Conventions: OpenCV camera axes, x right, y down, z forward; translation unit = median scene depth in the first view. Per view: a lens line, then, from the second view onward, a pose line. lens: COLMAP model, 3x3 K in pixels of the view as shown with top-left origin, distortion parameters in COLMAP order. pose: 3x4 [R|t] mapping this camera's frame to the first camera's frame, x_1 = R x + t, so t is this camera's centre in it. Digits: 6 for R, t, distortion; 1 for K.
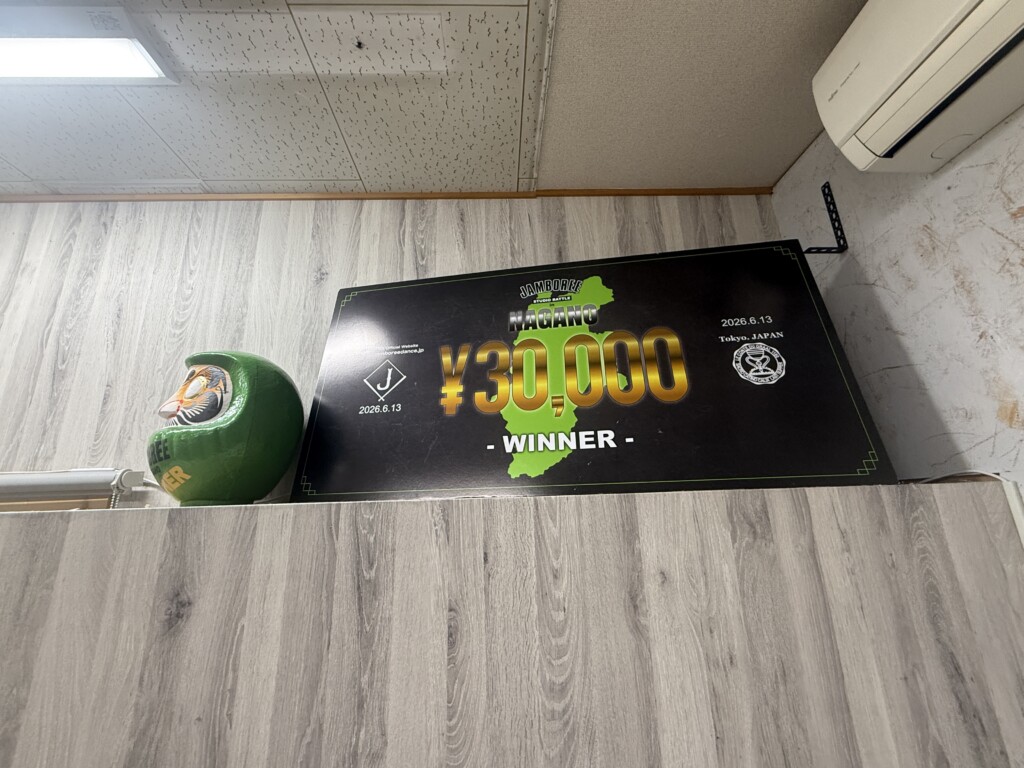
lens RADIAL K [[432.6, 0, 508.1], [0, 432.6, 382.5], [0, 0, 1]] dist [-0.002473, 0.000311]
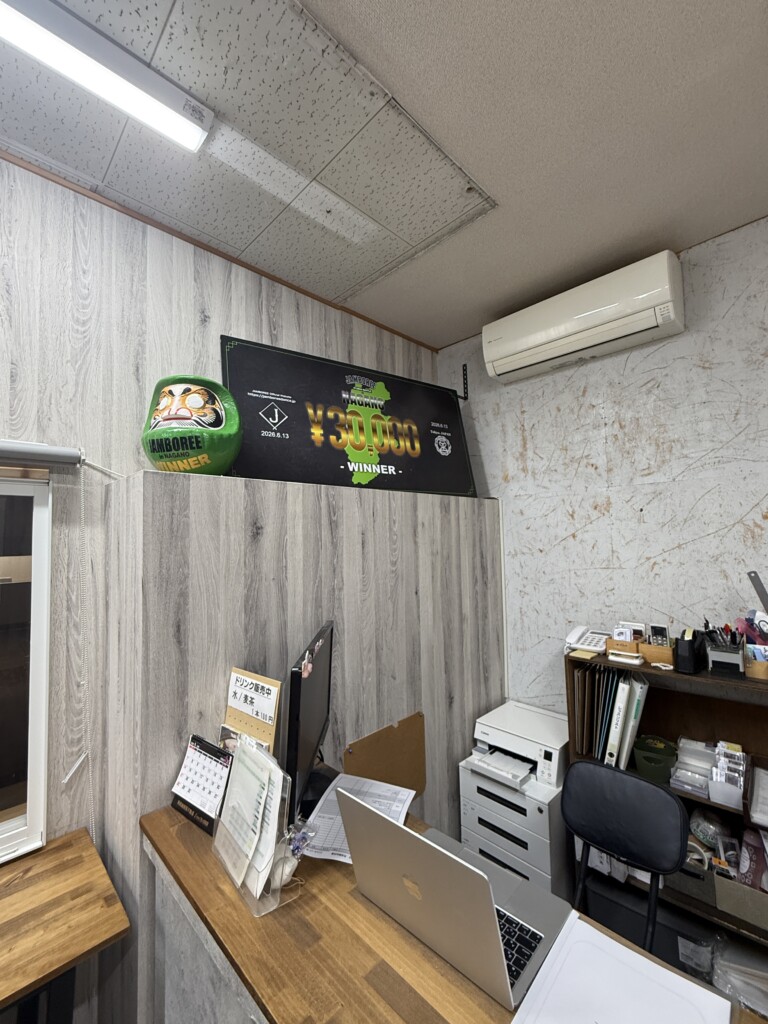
lens RADIAL K [[432.6, 0, 387.8], [0, 432.6, 513.3], [0, 0, 1]] dist [-0.002473, 0.000311]
pose [[0.723981, 0.050979, 0.687933, -1.394675], [-0.186842, 0.974479, 0.124419, 0.087194], [-0.664034, -0.218612, 0.715030, -0.619420]]
